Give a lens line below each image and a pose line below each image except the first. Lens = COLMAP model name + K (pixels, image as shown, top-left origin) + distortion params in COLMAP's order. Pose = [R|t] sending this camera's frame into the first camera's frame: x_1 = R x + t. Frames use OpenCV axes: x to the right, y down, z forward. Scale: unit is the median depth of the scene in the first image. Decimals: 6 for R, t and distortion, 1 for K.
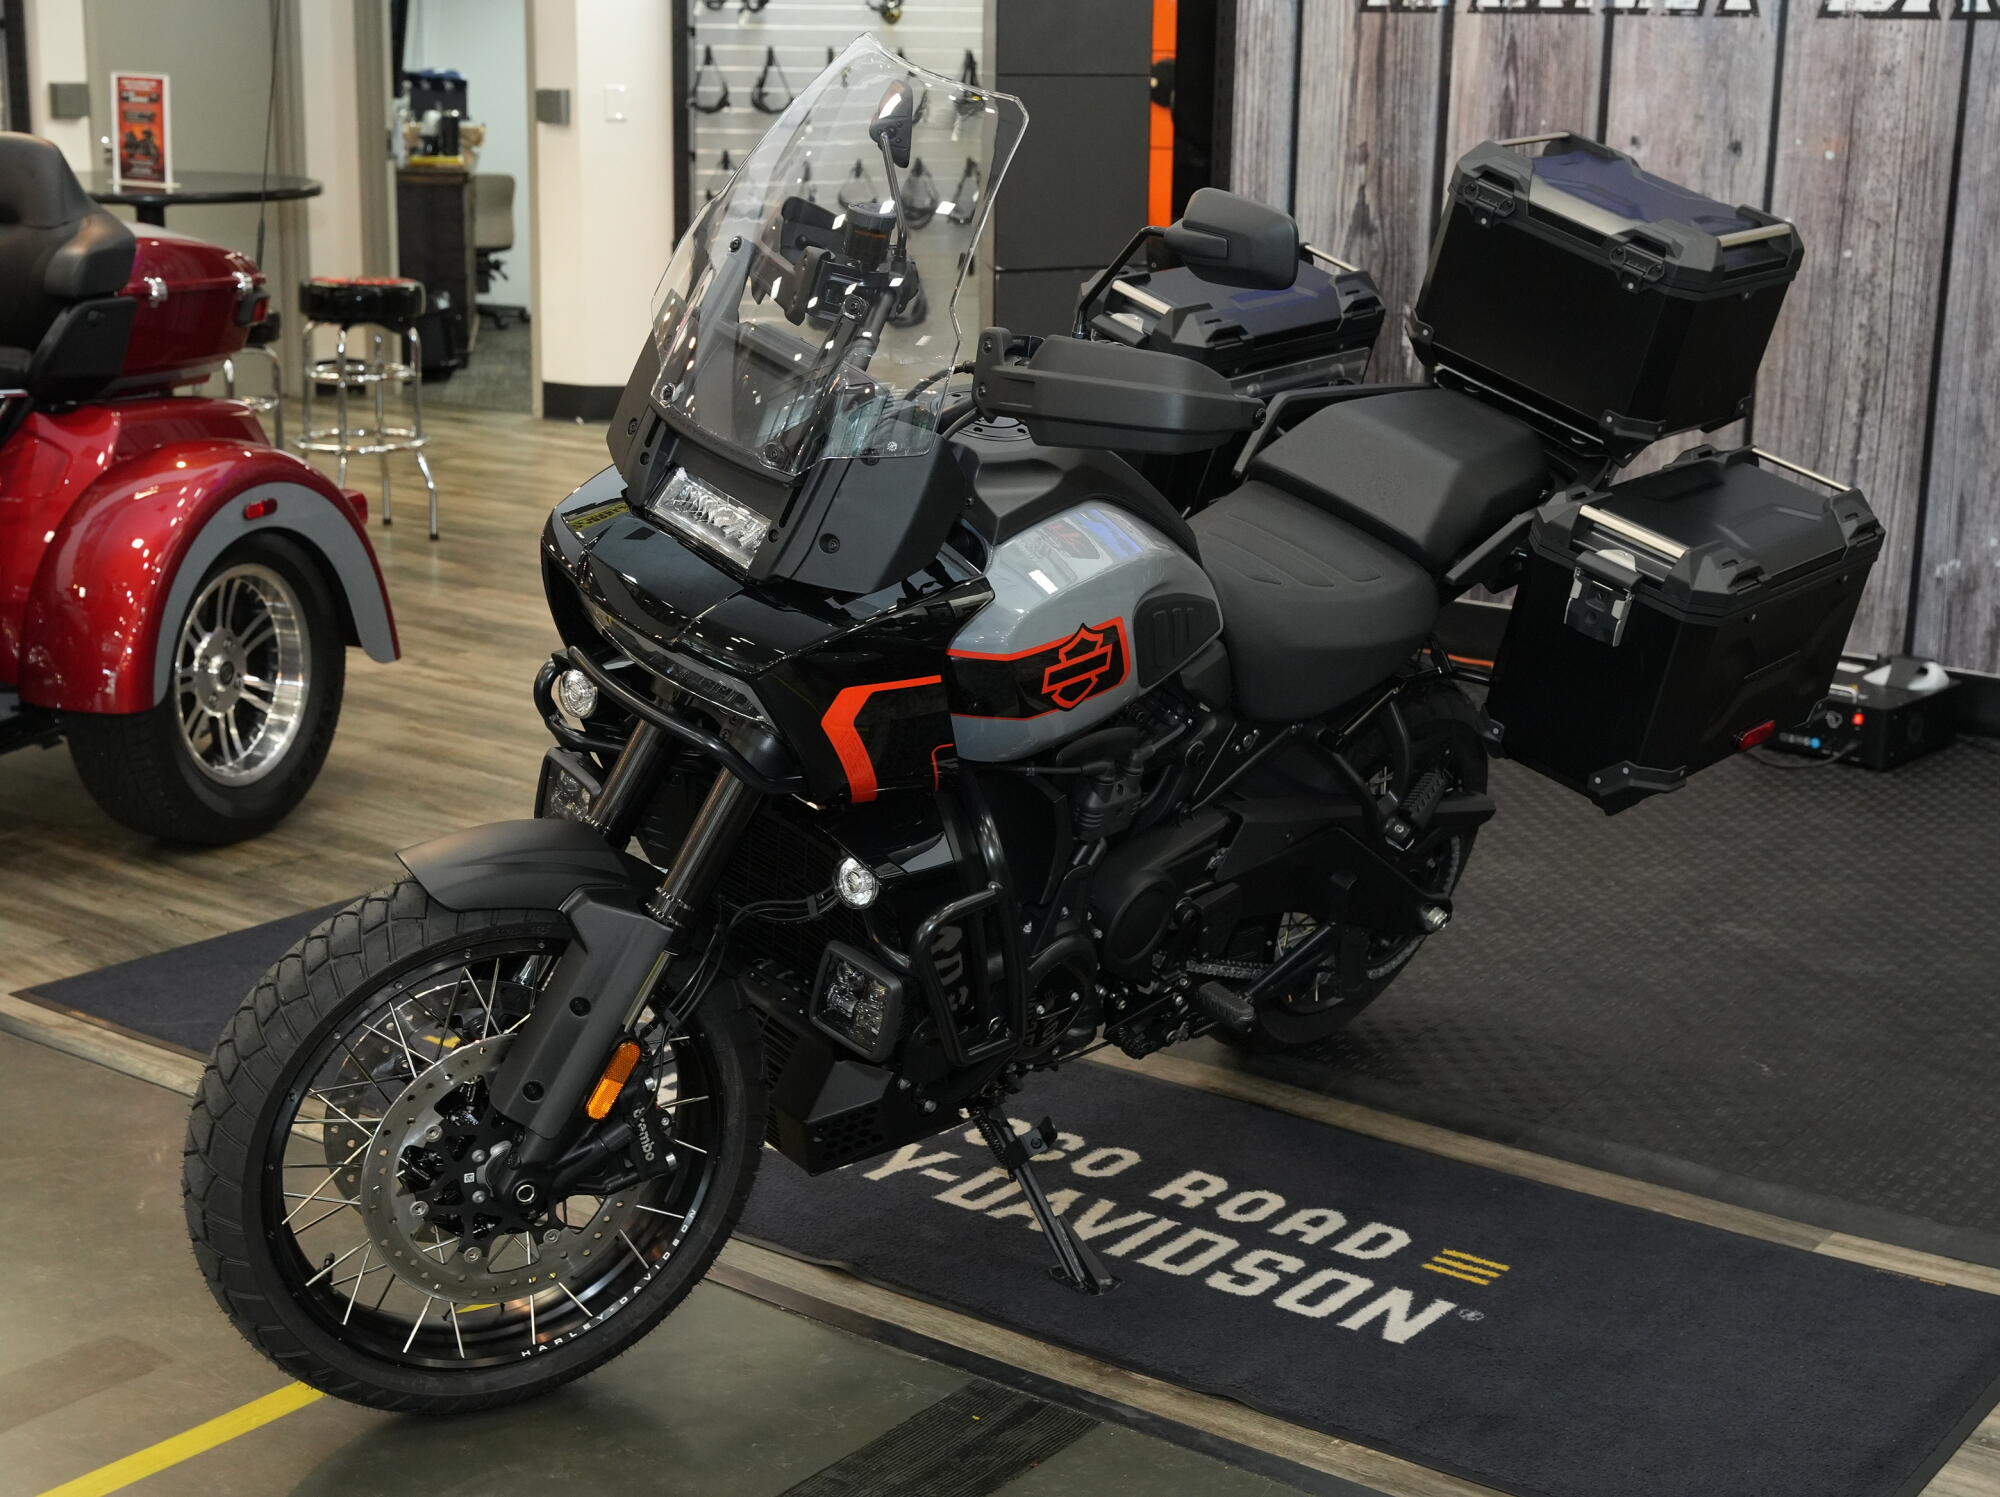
lens RADIAL K [[2953.2, 0, 1000.0], [0, 2953.2, 748.5], [0, 0, 1]] dist [-0.013009, 0.102726]
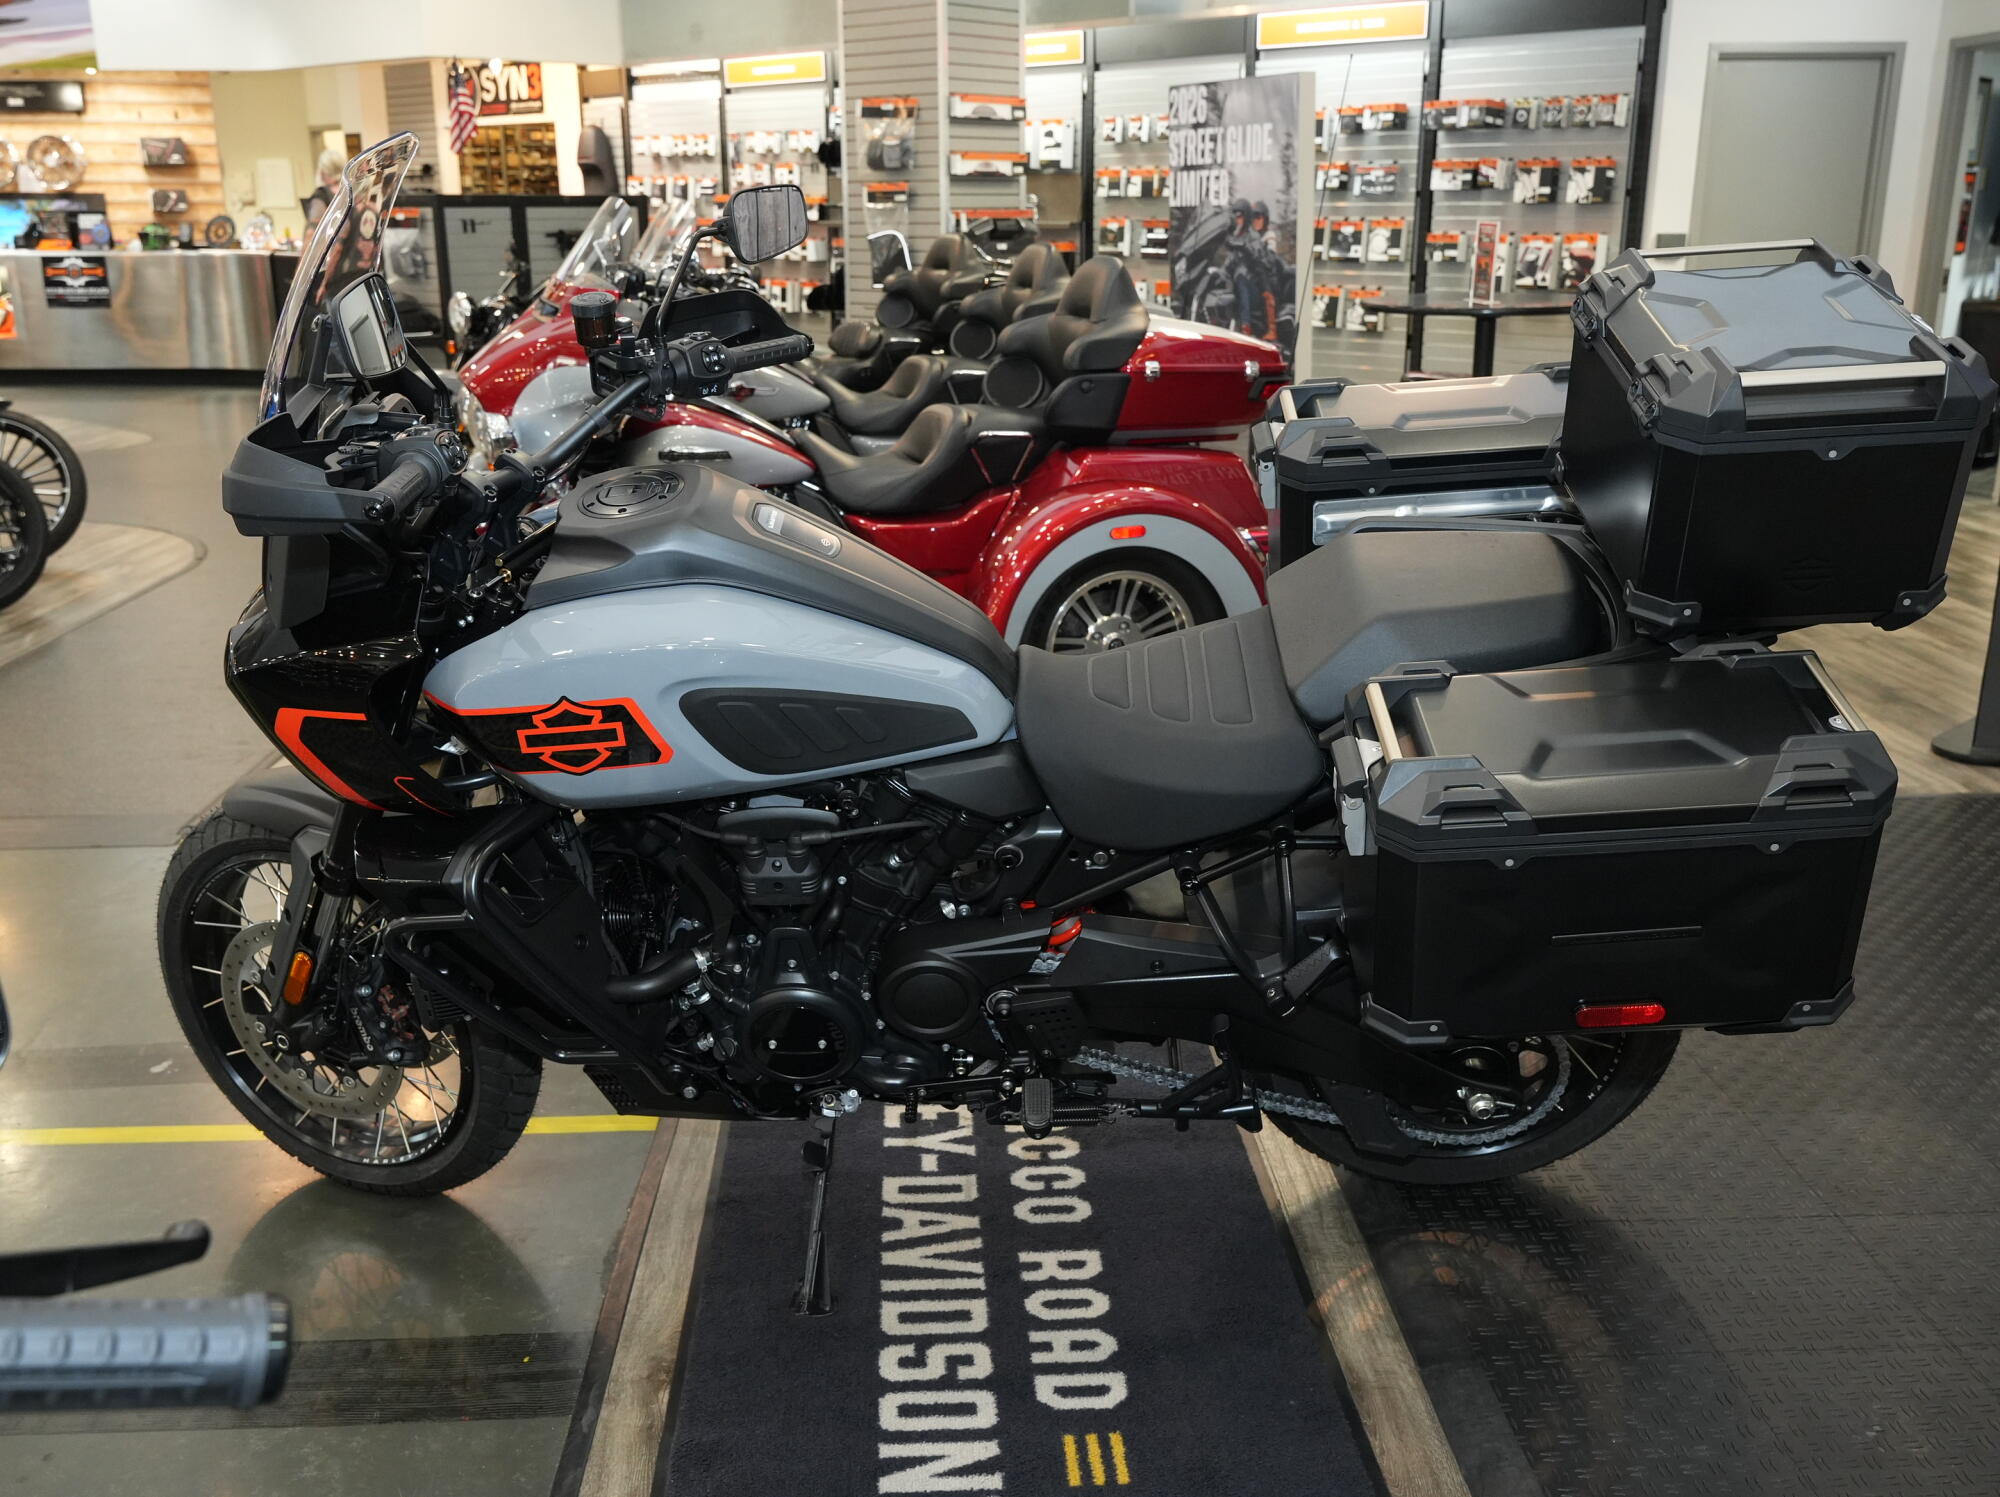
lens RADIAL K [[1814.6, 0, 1000.0], [0, 1814.6, 748.5], [0, 0, 1]] dist [-0.002995, 0.013198]
pose [[0.635324, 0.202897, -0.745115, 0.503684], [-0.168308, 0.978053, 0.122818, -0.106609], [0.753682, 0.047380, 0.655530, 0.569050]]
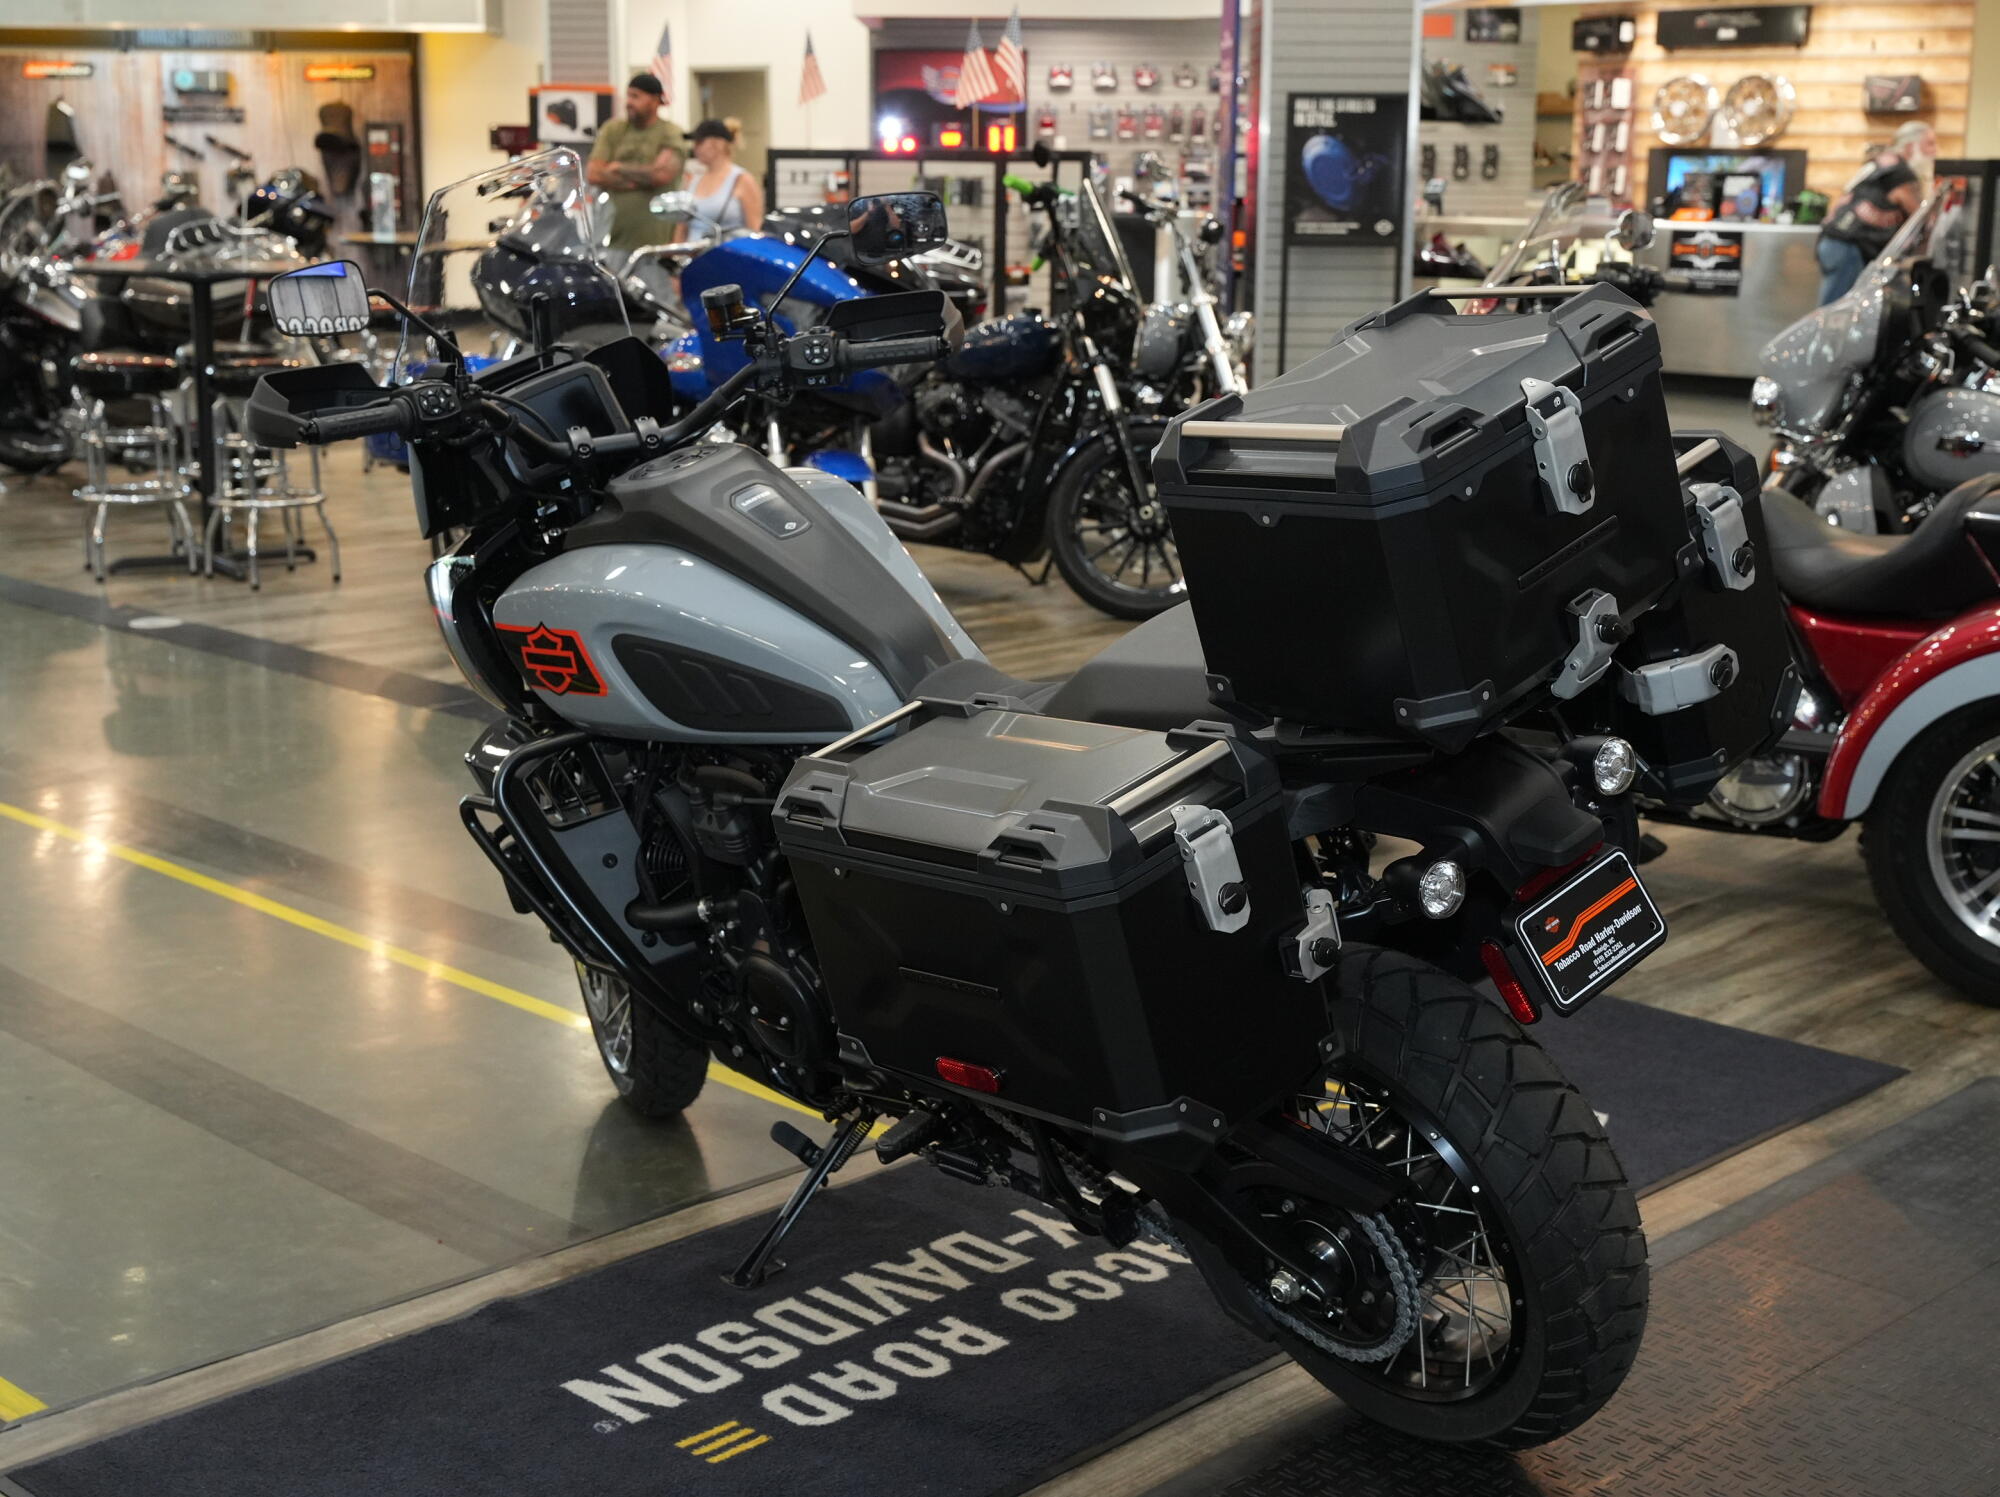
lens RADIAL K [[2778.4, 0, 1000.0], [0, 2778.4, 748.5], [0, 0, 1]] dist [0.017936, 0.049720]
pose [[-0.141240, 0.189798, -0.971611, 0.931117], [-0.242762, 0.944843, 0.219858, -0.240569], [0.959749, 0.266923, -0.087374, 1.065297]]
